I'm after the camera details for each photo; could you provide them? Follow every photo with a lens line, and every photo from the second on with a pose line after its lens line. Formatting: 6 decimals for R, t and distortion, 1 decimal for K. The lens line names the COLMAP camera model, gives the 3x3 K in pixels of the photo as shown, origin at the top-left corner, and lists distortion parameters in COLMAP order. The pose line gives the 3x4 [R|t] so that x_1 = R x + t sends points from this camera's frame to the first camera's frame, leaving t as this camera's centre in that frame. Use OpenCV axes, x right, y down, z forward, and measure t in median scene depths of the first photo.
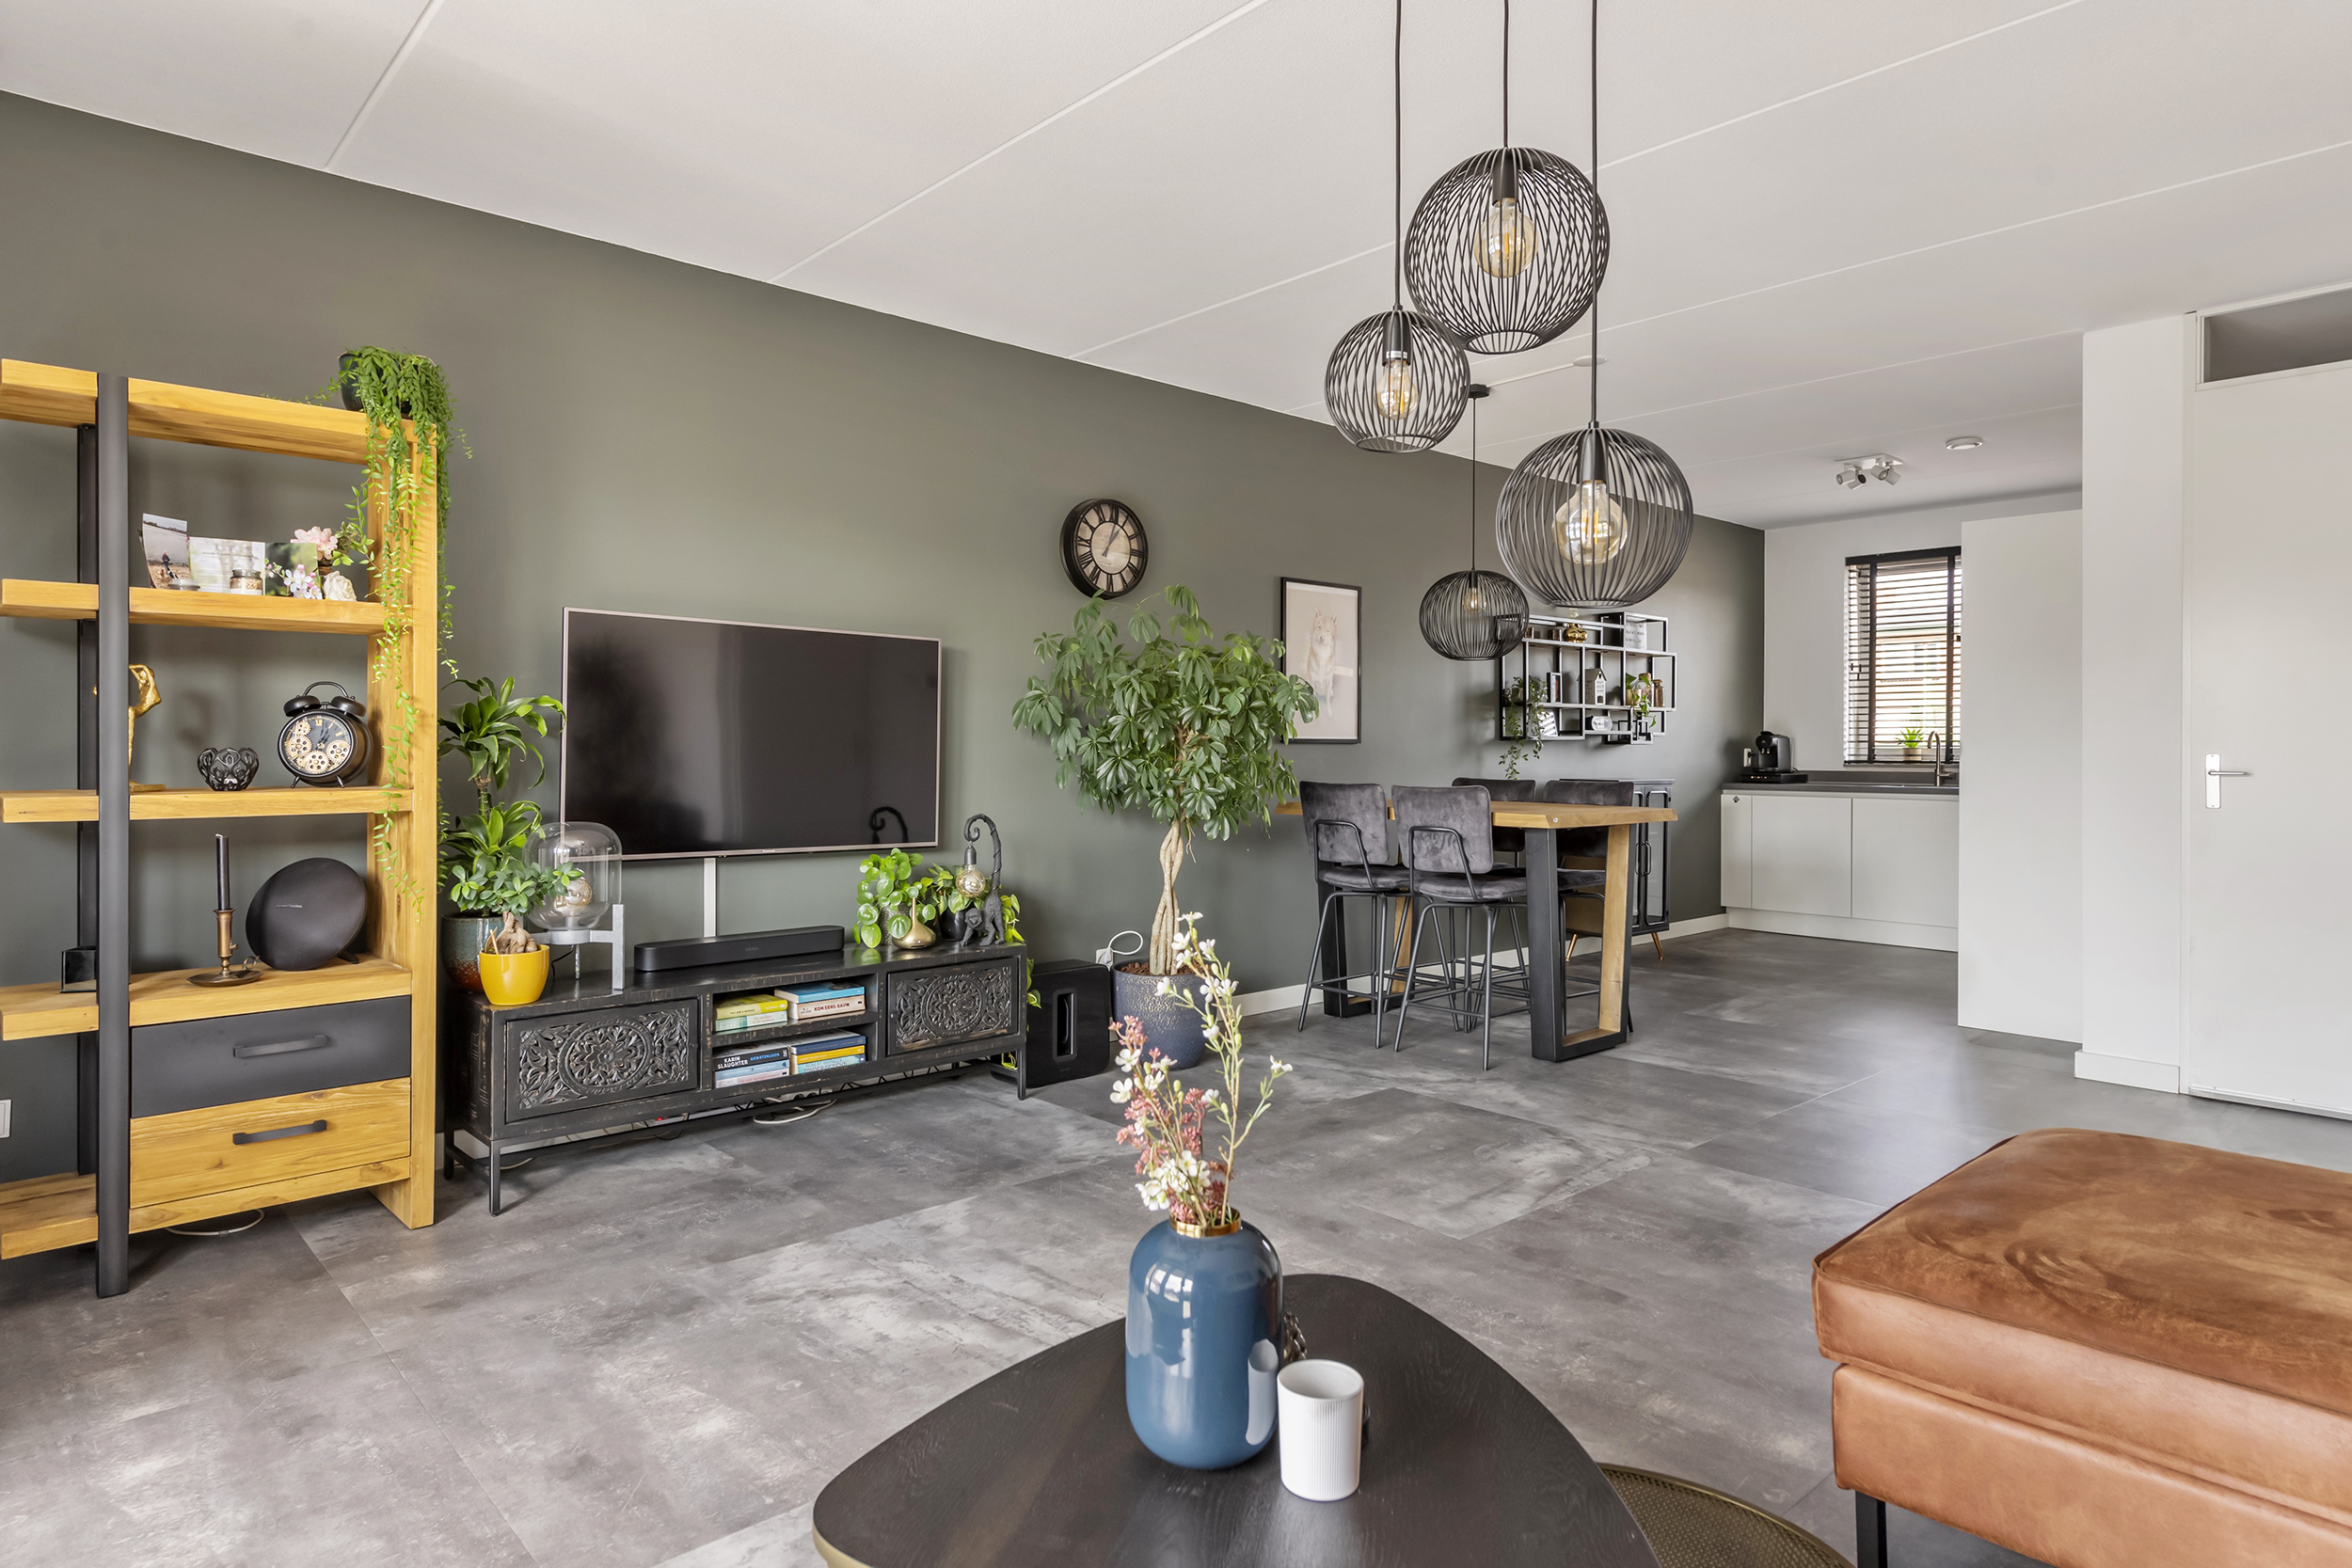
lens RADIAL K [[1344.0, 0, 1182.9], [0, 1344.0, 747.5], [0, 0, 1]] dist [0.014612, -0.000186]
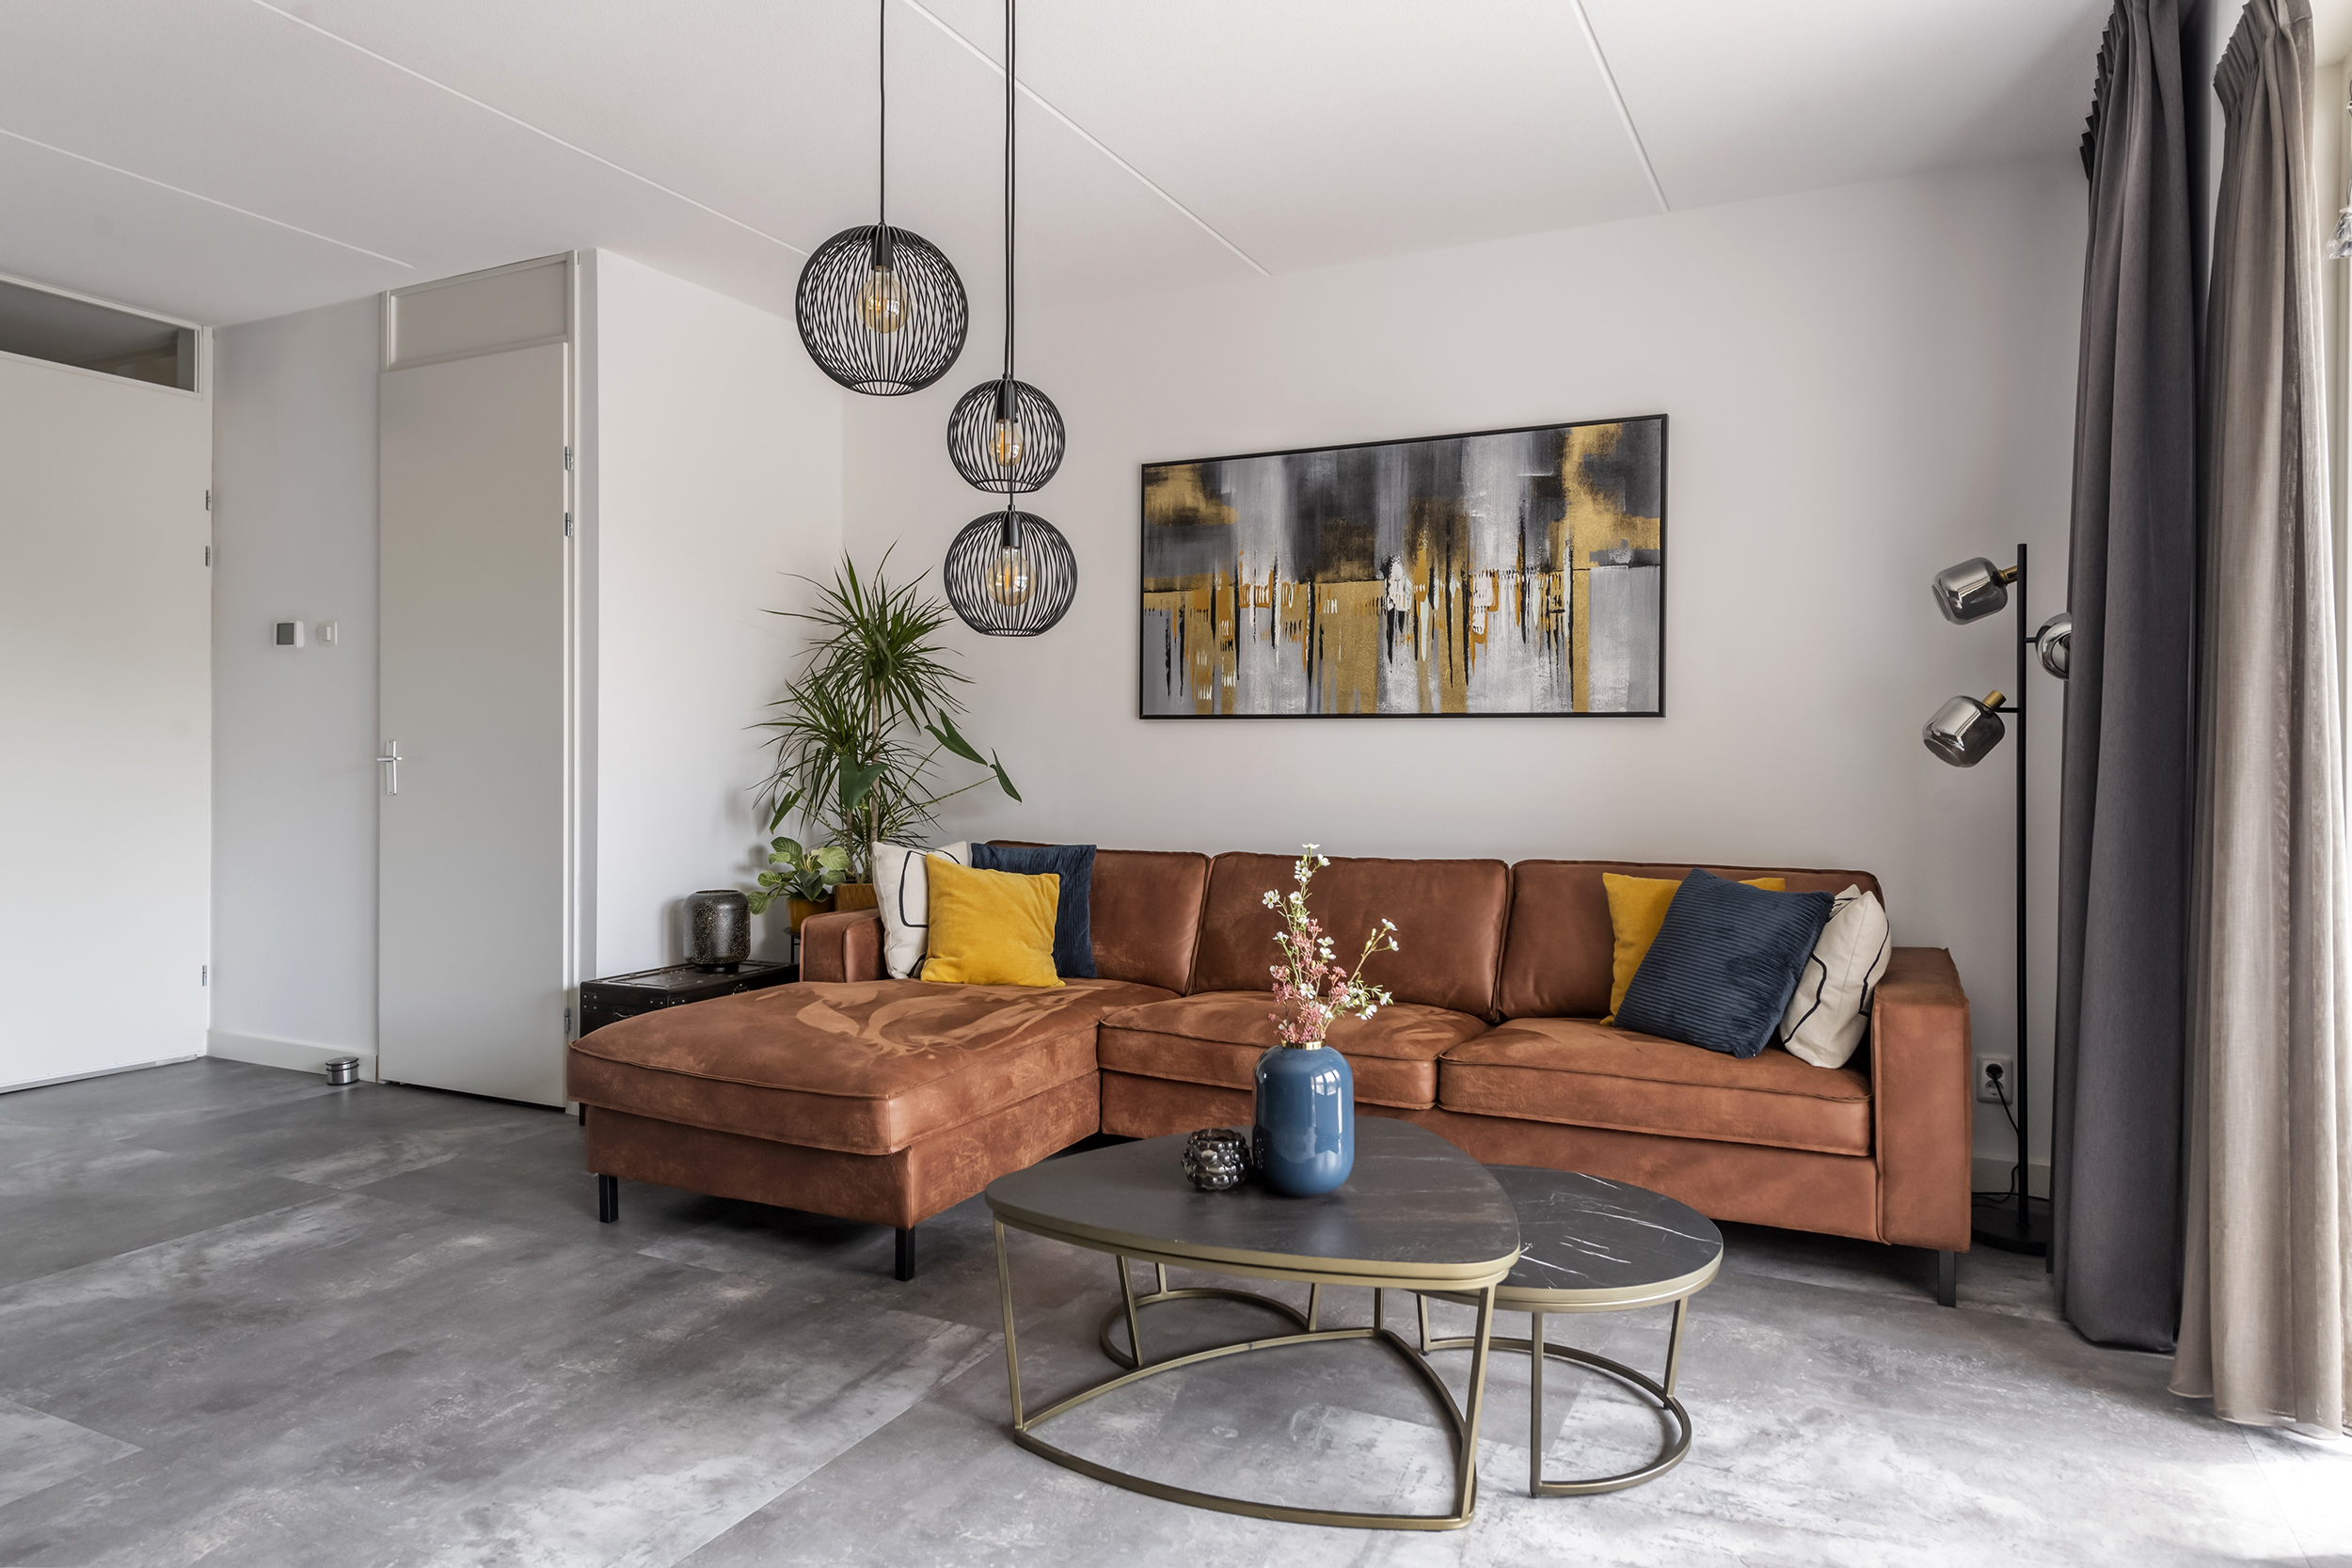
lens RADIAL K [[1446.3, 0, 1173.1], [0, 1446.3, 756.8], [0, 0, 1]] dist [0.017097, -0.013866]
pose [[-0.367233, -0.009351, 0.930082, -0.562576], [-0.008934, 0.999939, 0.006525, 0.005582], [-0.930086, -0.005913, -0.367294, 0.668594]]
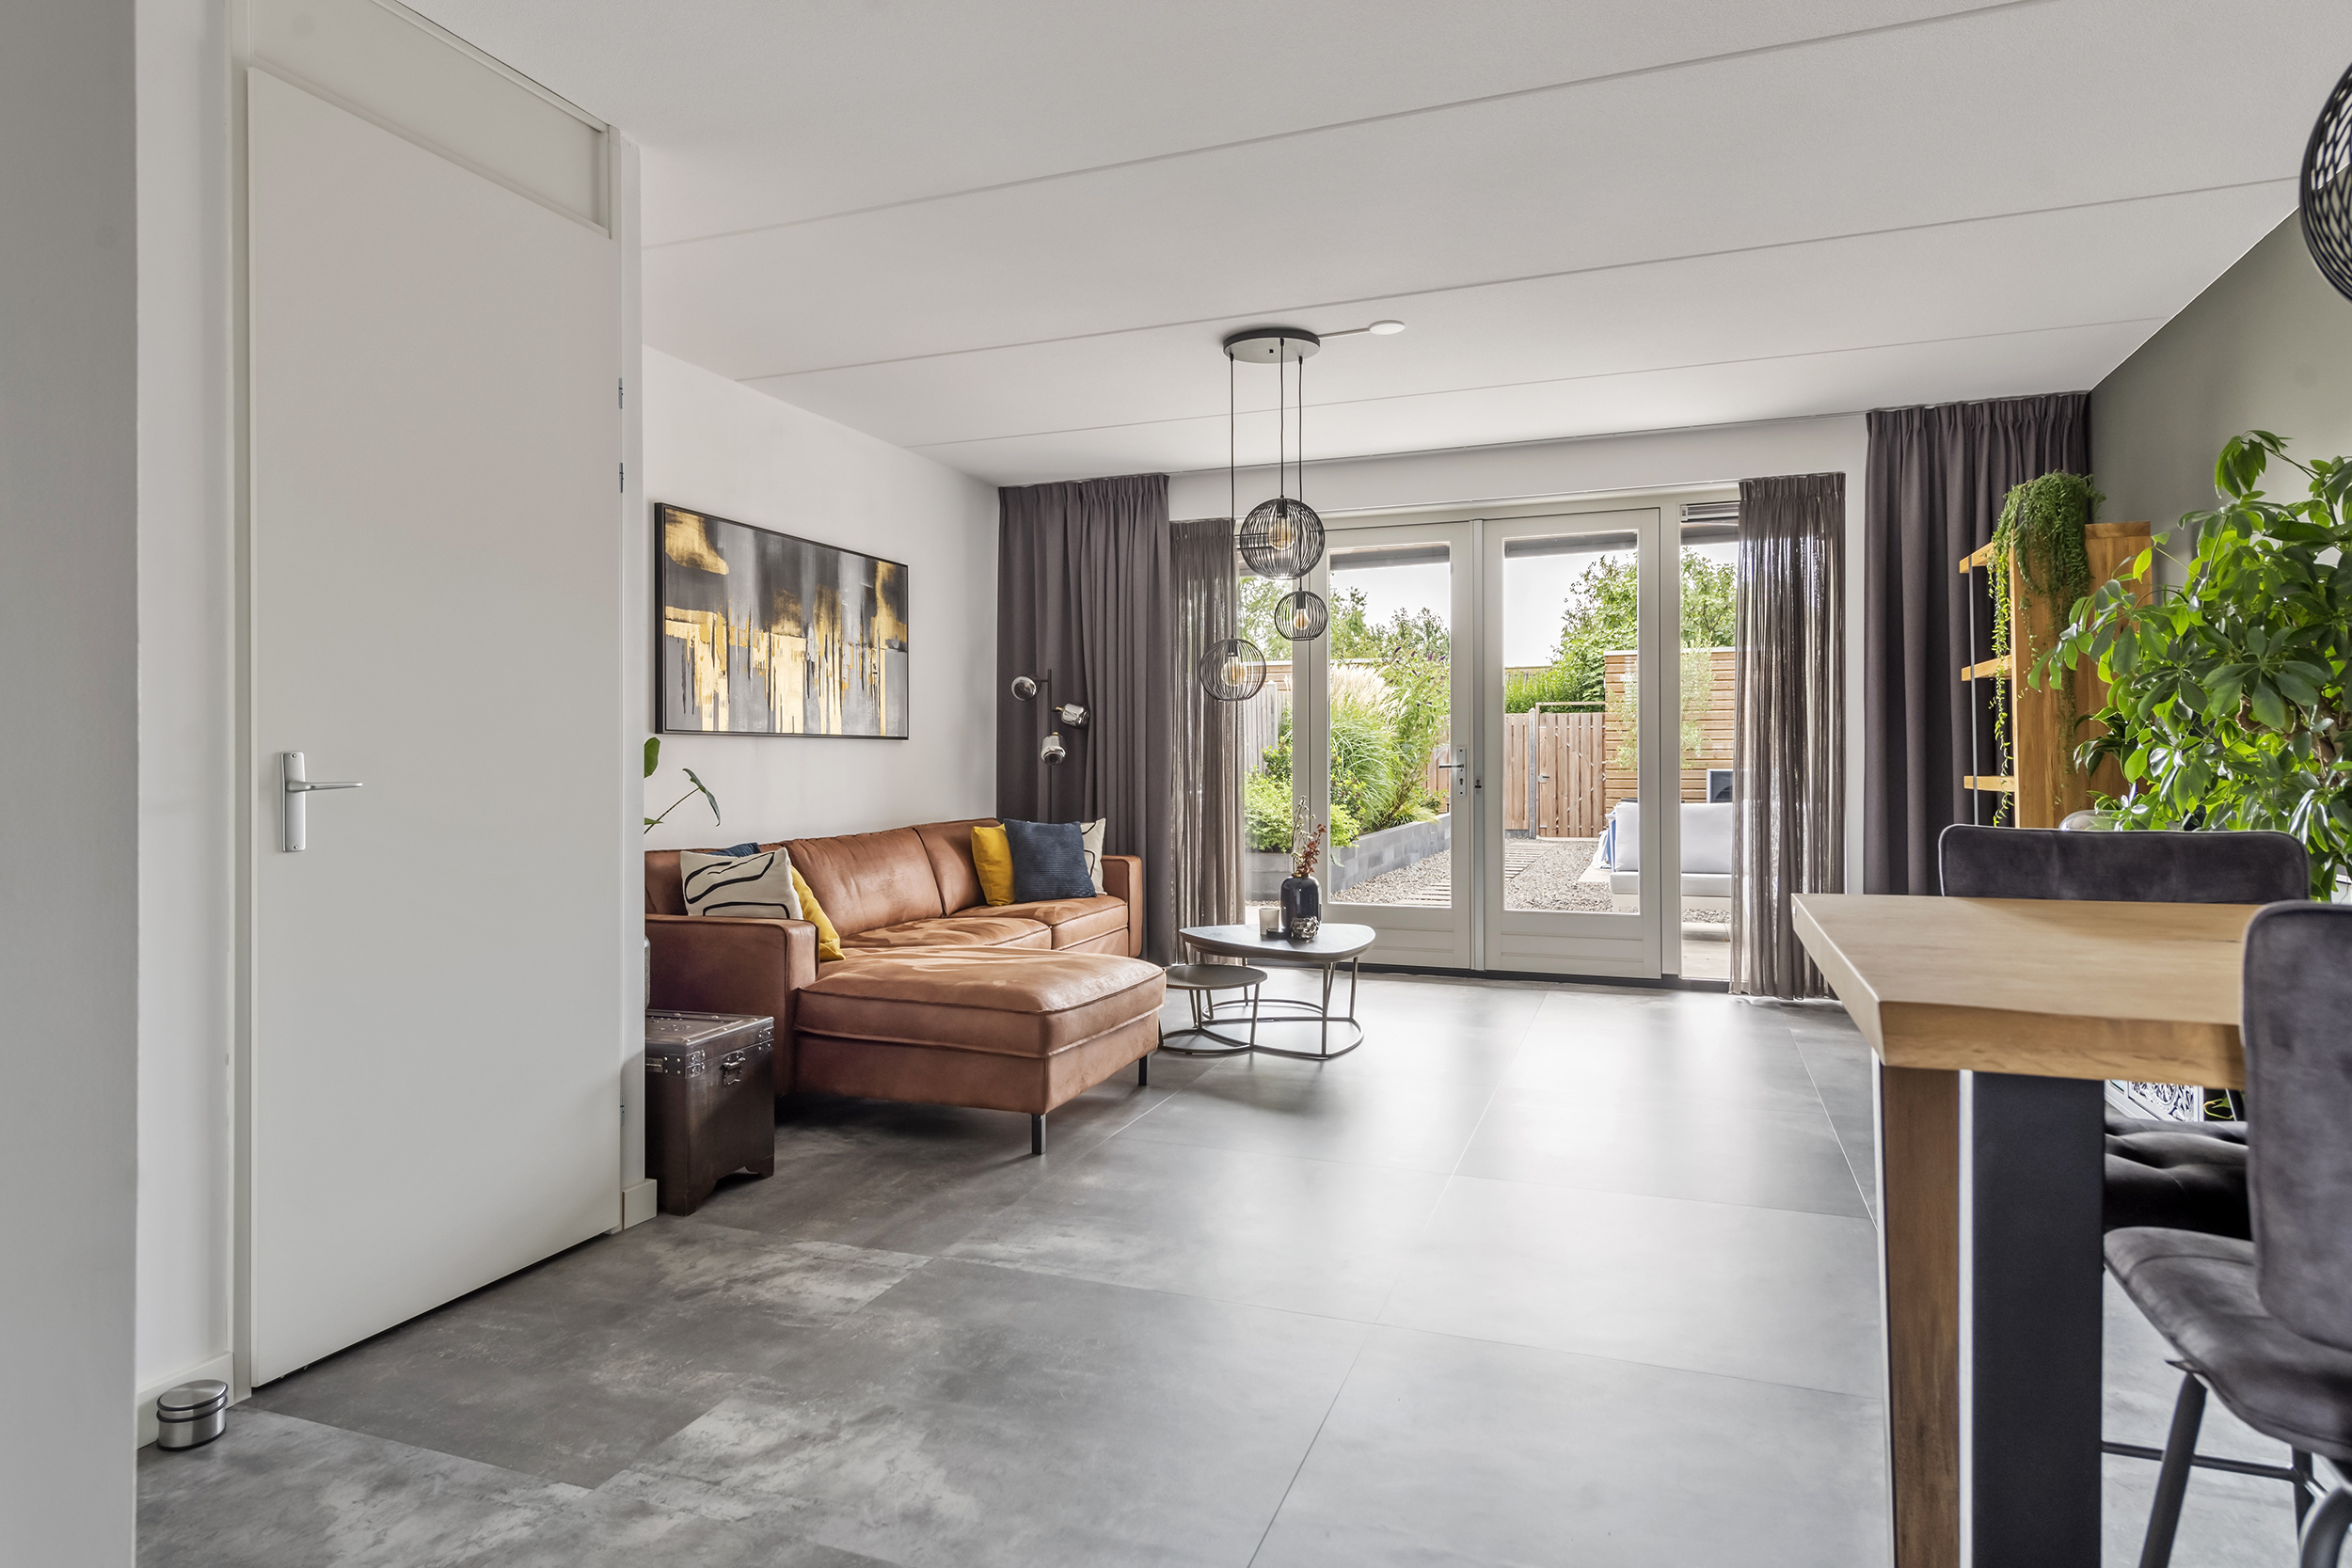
lens RADIAL K [[1317.5, 0, 1174.2], [0, 1317.5, 756.0], [0, 0, 1]] dist [0.011064, -0.008497]
pose [[-0.888388, -0.001362, -0.459092, 0.799538], [0.001854, 0.999977, -0.006555, 0.012296], [0.459090, -0.006674, -0.888364, 1.610631]]
